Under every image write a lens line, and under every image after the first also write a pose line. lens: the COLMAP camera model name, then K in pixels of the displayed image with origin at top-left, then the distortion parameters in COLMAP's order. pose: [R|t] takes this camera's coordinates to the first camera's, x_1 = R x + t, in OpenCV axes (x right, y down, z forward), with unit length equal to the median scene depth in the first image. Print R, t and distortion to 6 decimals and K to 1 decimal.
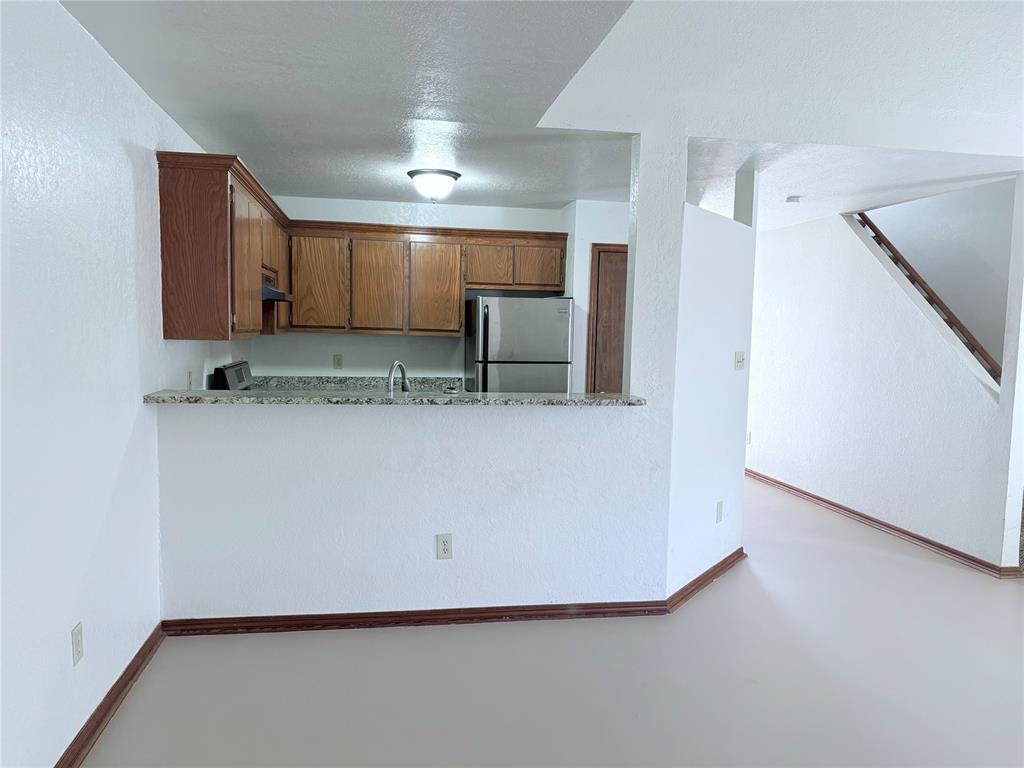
lens RADIAL K [[774.5, 0, 512.0], [0, 774.5, 384.0], [0, 0, 1]] dist [0.061188, -0.065307]
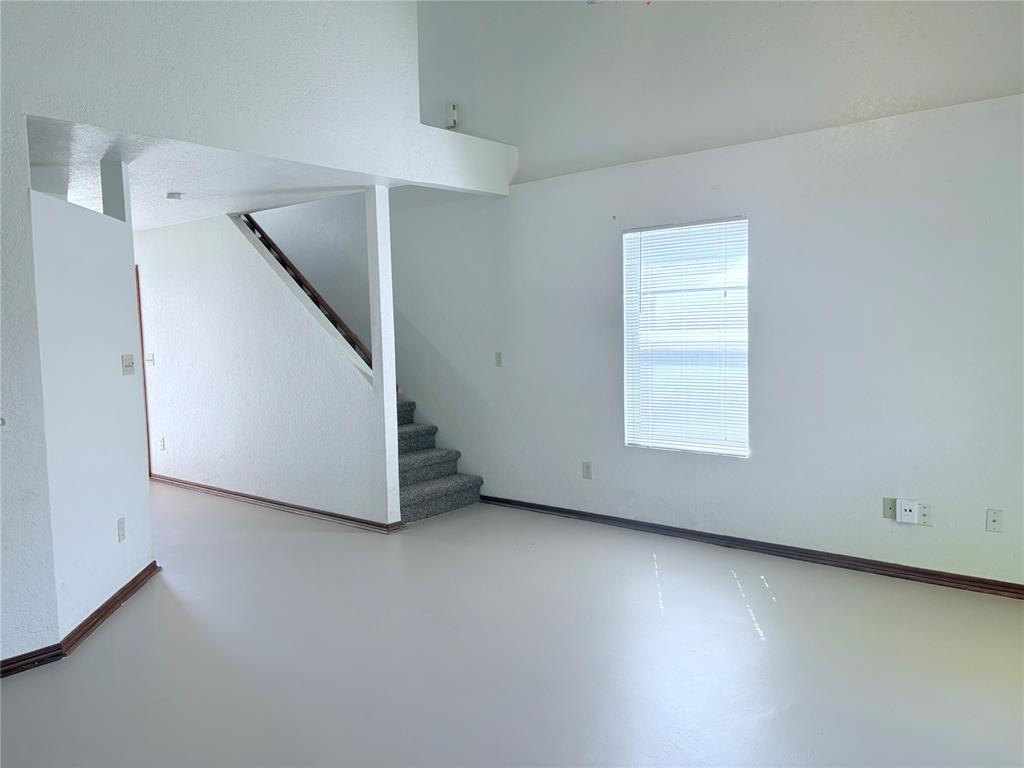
lens RADIAL K [[774.5, 0, 512.0], [0, 774.5, 384.0], [0, 0, 1]] dist [0.061188, -0.065307]
pose [[0.755898, -0.087974, 0.648752, 0.023429], [0.087136, 0.995633, 0.033485, 0.001404], [-0.648865, 0.031219, 0.760263, -0.008594]]
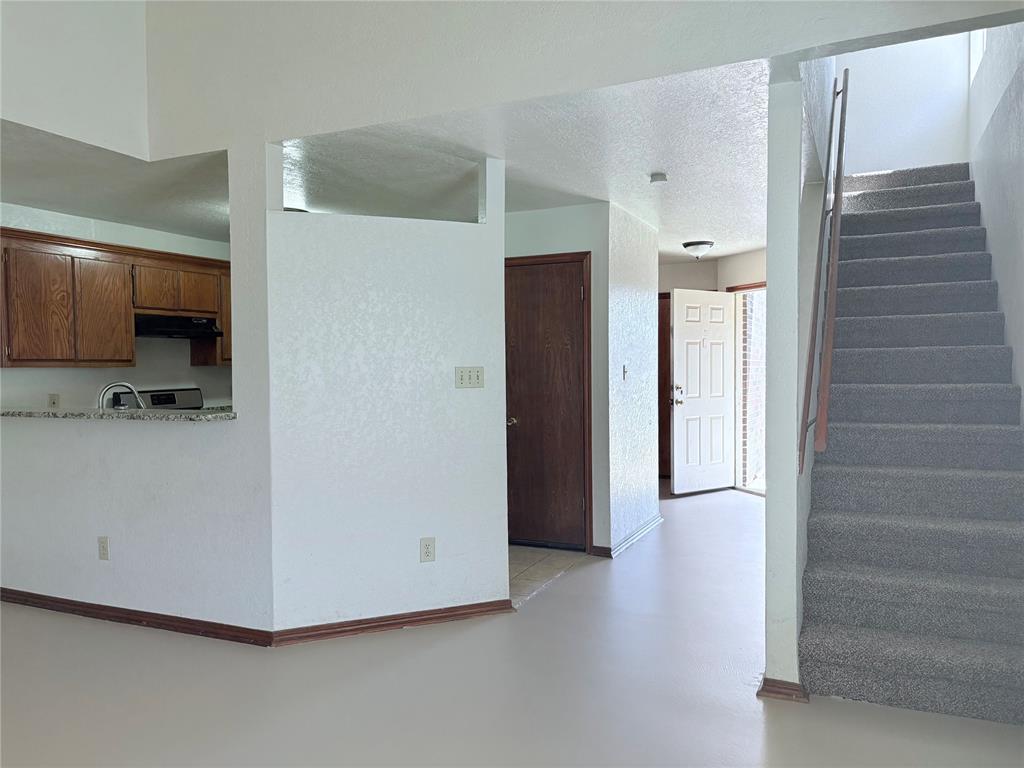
lens RADIAL K [[774.5, 0, 512.0], [0, 774.5, 384.0], [0, 0, 1]] dist [0.061188, -0.065307]
pose [[0.826006, -0.018434, -0.563359, 0.670344], [-0.011716, 0.998688, -0.049856, 0.016299], [0.563539, 0.047782, 0.824707, 0.260447]]
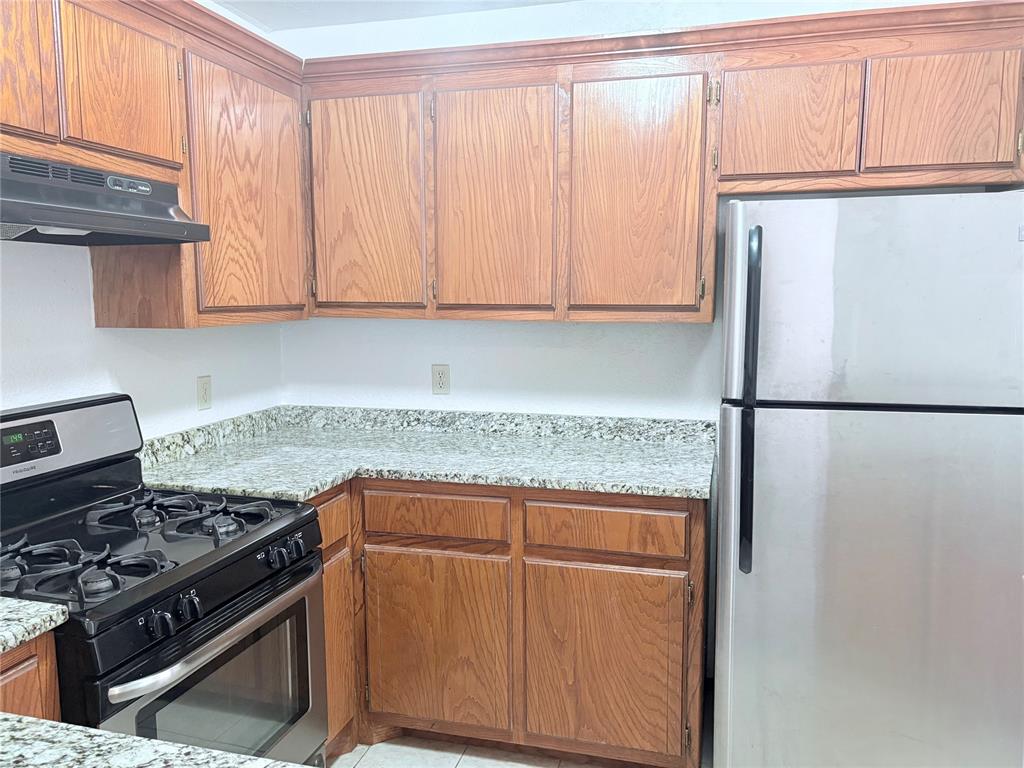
lens RADIAL K [[774.5, 0, 512.0], [0, 774.5, 384.0], [0, 0, 1]] dist [0.061188, -0.065307]
pose [[0.900019, 0.025673, -0.435093, 0.018522], [-0.010407, 0.999245, 0.037433, -0.047571], [0.435726, -0.029162, 0.899607, 0.660161]]
